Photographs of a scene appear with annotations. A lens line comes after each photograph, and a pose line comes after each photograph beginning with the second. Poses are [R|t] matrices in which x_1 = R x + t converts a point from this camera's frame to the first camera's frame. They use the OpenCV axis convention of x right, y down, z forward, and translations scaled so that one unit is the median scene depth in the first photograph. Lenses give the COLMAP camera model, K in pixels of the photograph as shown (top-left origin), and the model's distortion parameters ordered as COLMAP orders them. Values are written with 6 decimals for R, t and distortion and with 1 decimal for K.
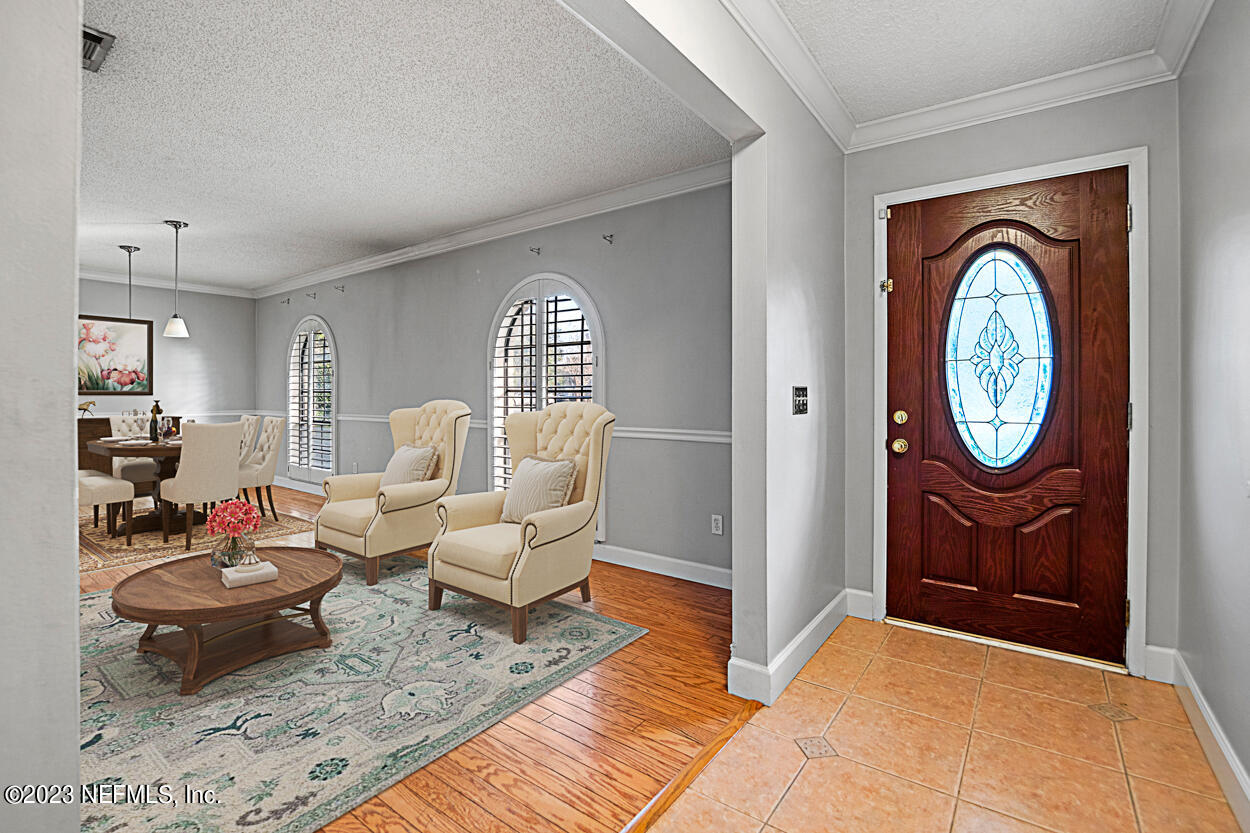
lens RADIAL K [[567.2, 0, 622.2], [0, 567.2, 392.8], [0, 0, 1]] dist [-0.014800, 0.000403]
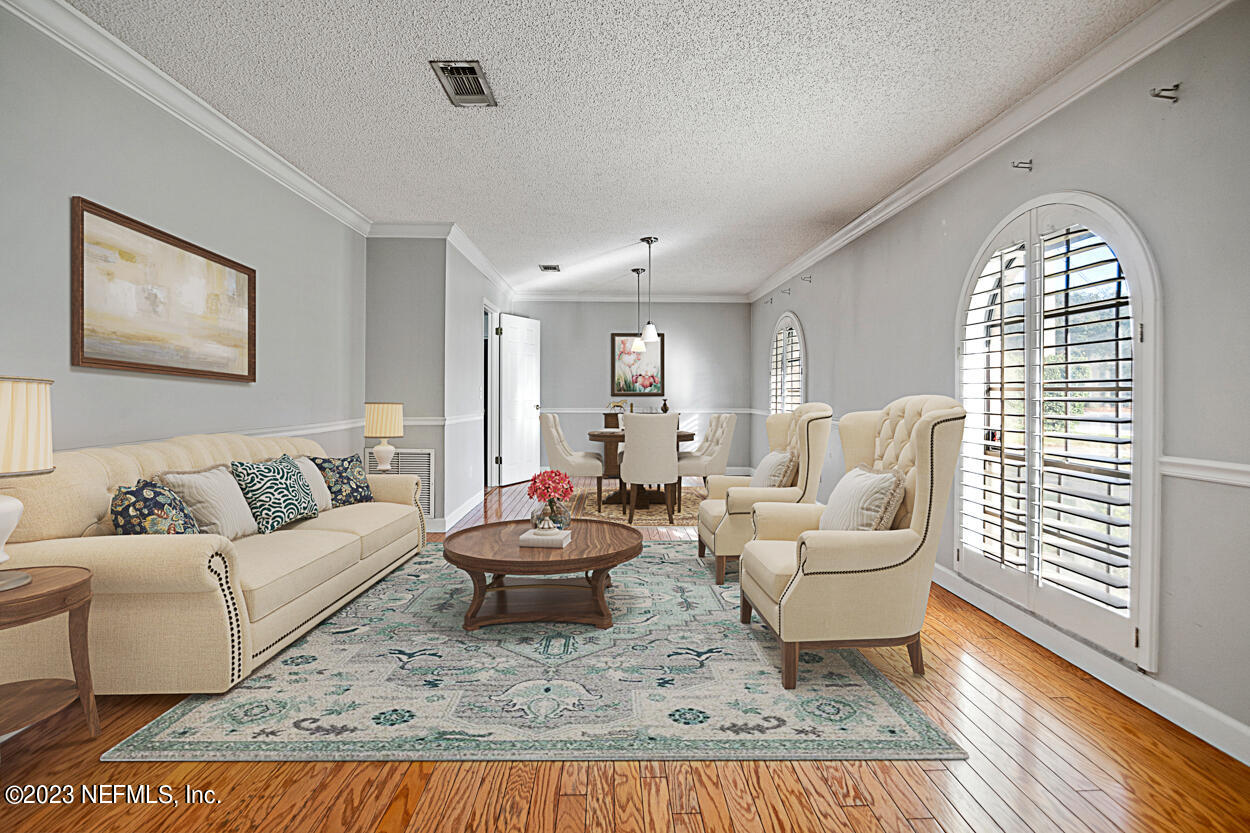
lens RADIAL K [[630.5, 0, 640.8], [0, 630.5, 410.8], [0, 0, 1]] dist [-0.017817, 0.000159]
pose [[0.634023, 0.001652, -0.773312, 0.369379], [0.001447, 0.999993, 0.003322, 0.081196], [0.773313, -0.003226, 0.634017, 0.397153]]
